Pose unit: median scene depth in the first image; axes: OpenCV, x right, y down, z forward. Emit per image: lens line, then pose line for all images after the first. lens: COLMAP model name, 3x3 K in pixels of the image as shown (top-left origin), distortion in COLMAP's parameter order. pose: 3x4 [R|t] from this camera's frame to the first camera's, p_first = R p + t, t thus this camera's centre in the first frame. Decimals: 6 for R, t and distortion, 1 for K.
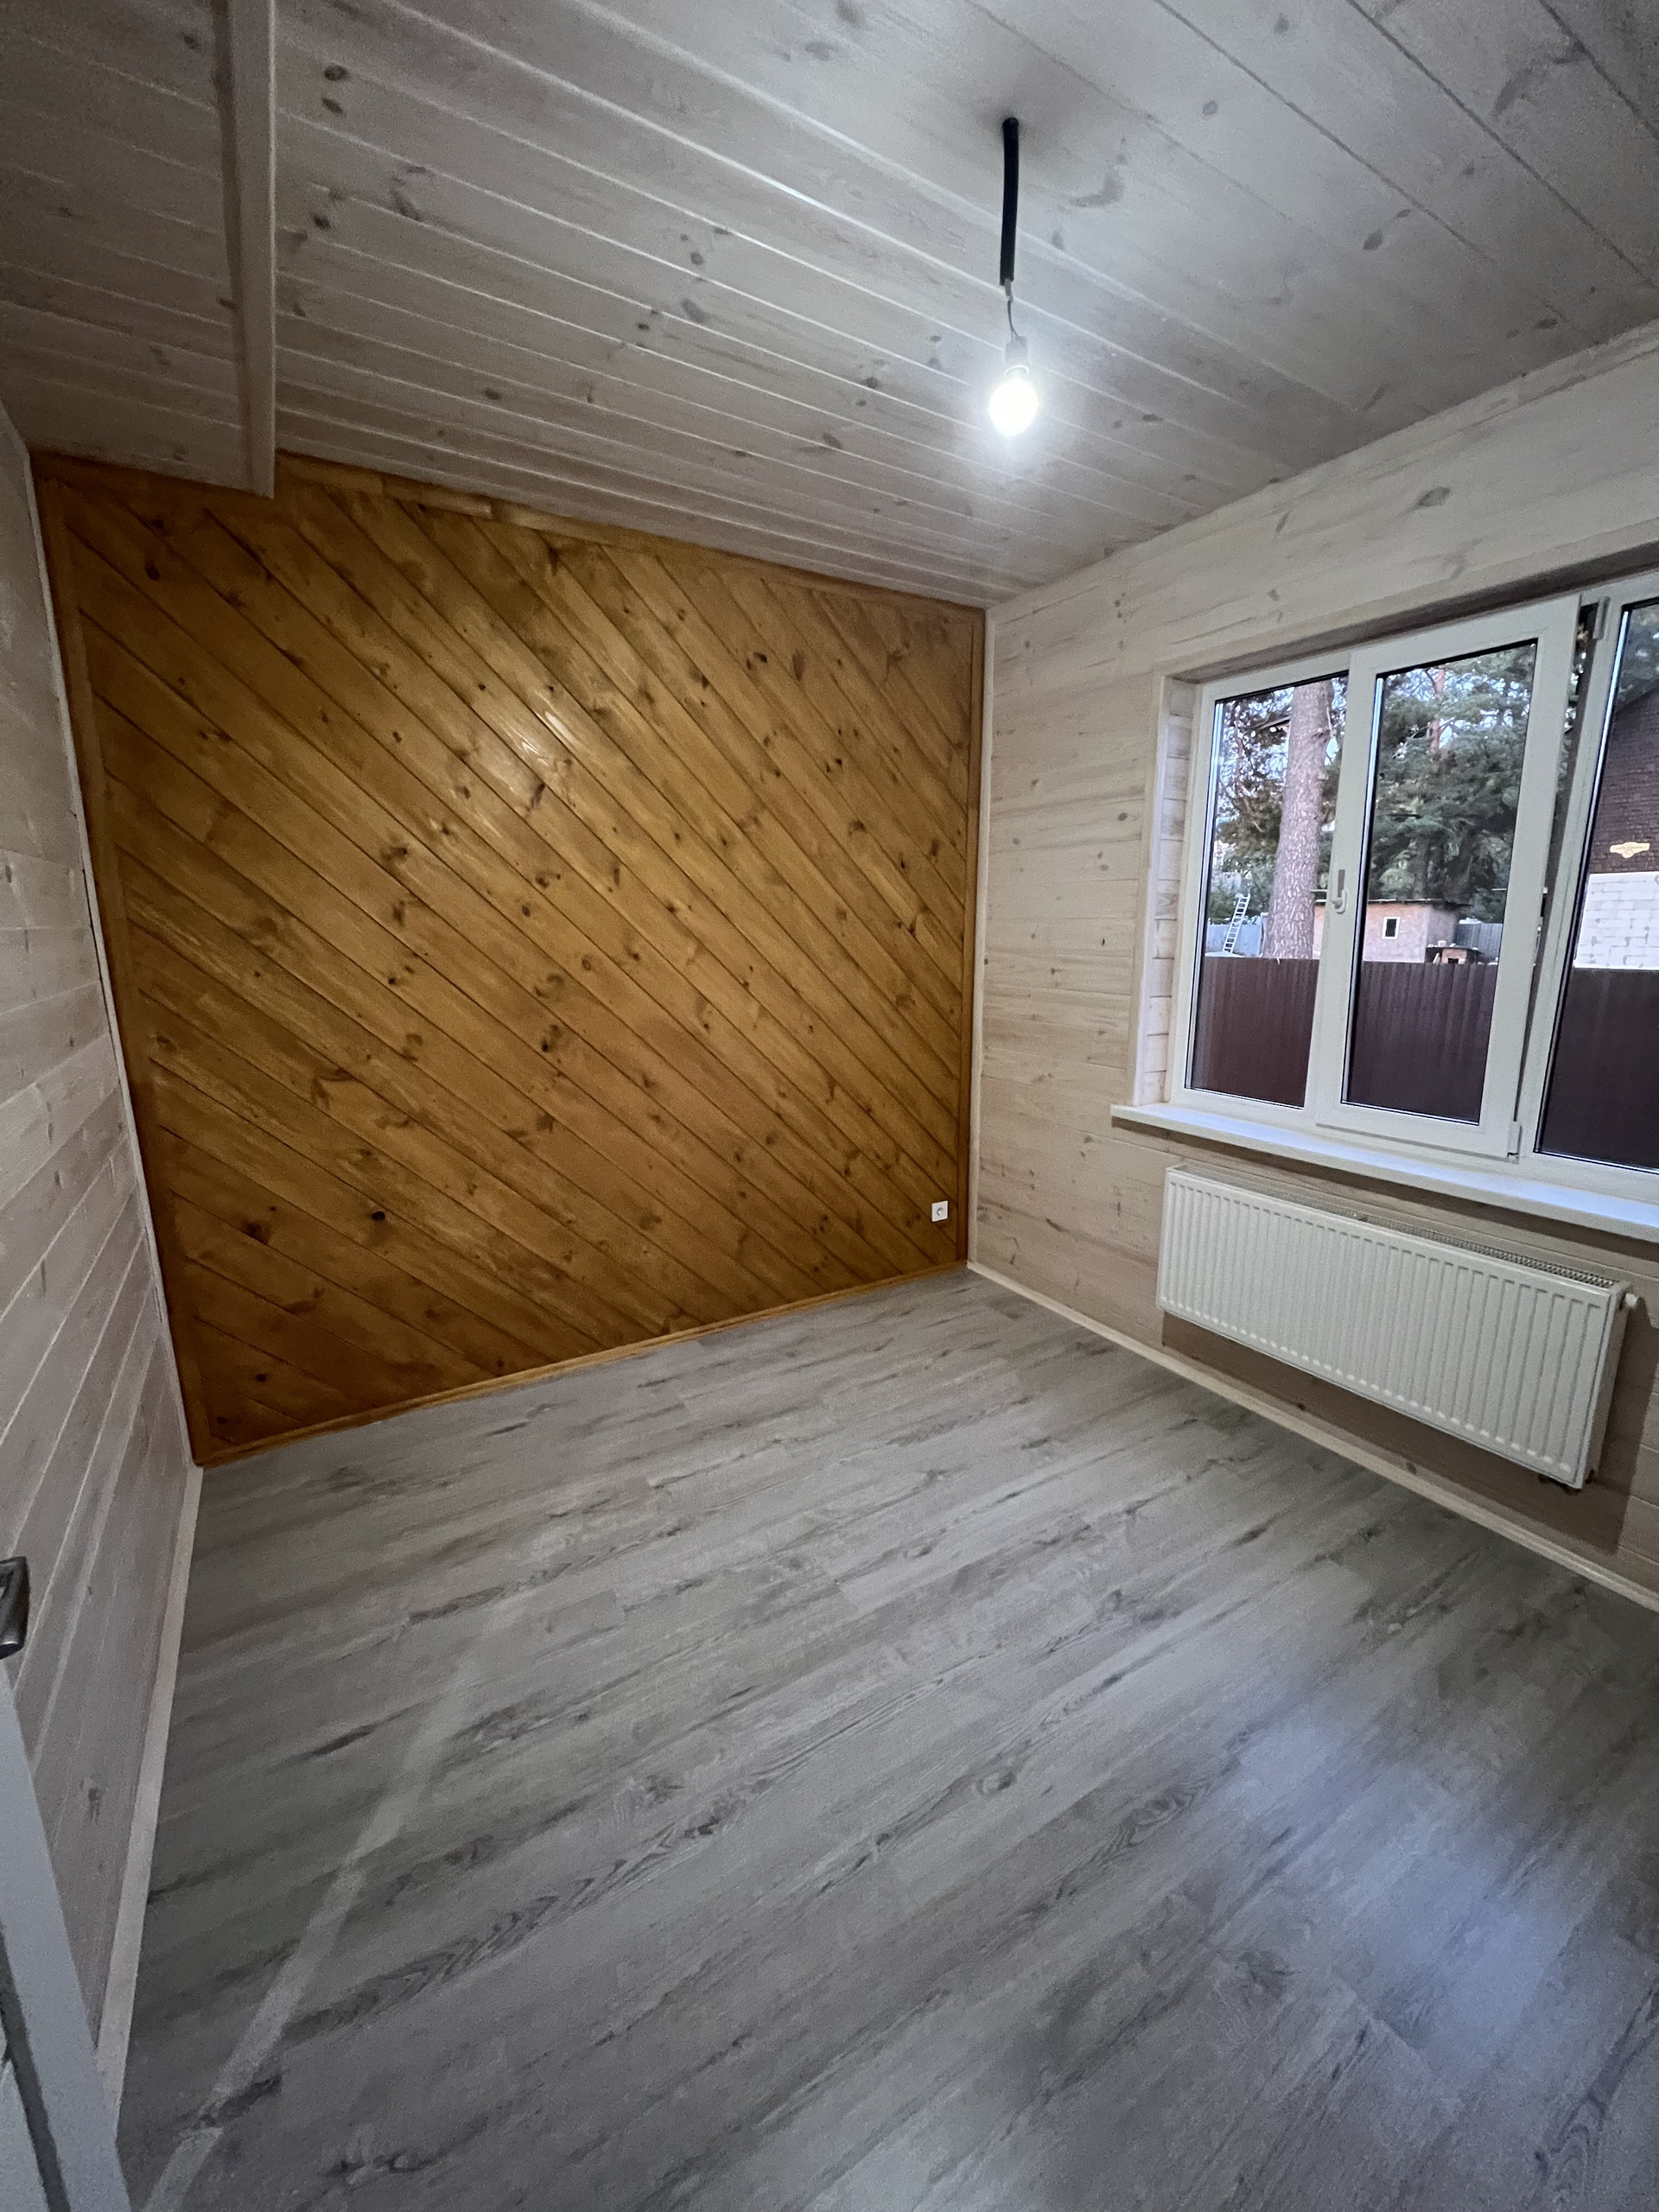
lens RADIAL K [[889.7, 0, 830.3], [0, 889.7, 1103.5], [0, 0, 1]] dist [-0.002039, -0.000014]
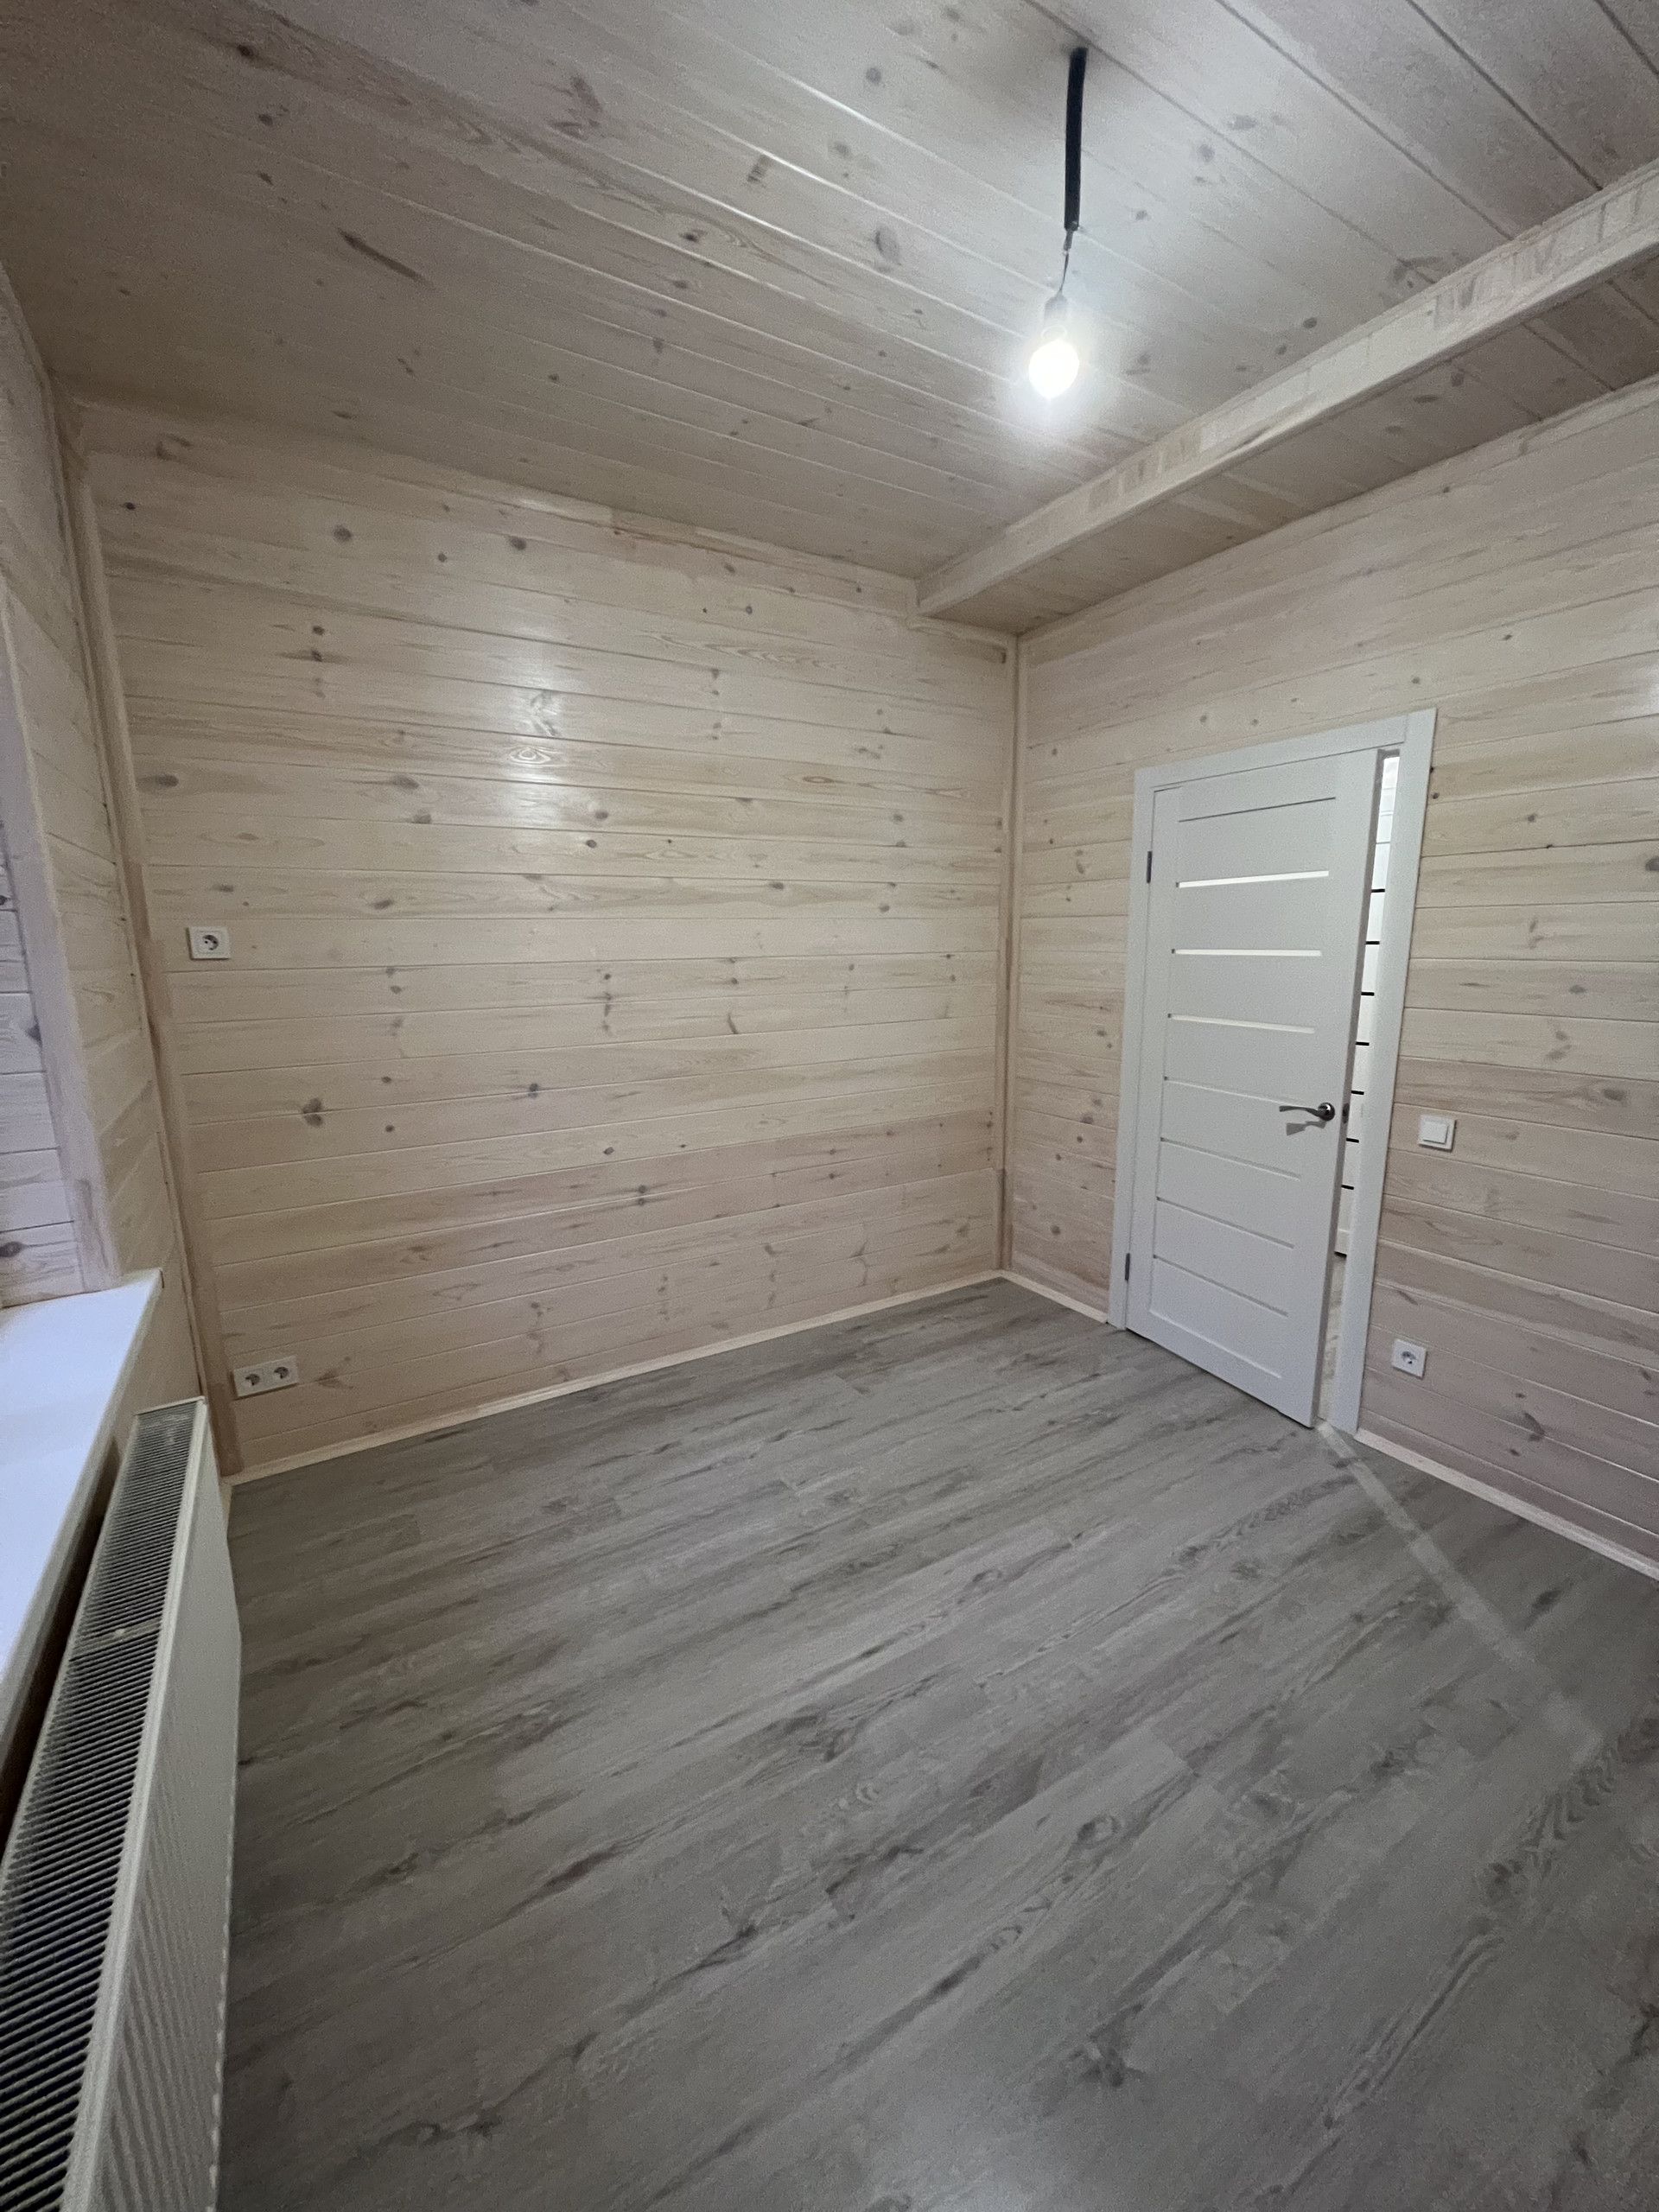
lens RADIAL K [[880.7, 0, 838.9], [0, 880.7, 1098.6], [0, 0, 1]] dist [-0.001100, 0.000595]
pose [[-0.999882, 0.015336, -0.000096, 0.344667], [0.014122, 0.923141, 0.384201, -0.324419], [0.005981, 0.384155, -0.923249, 1.684974]]
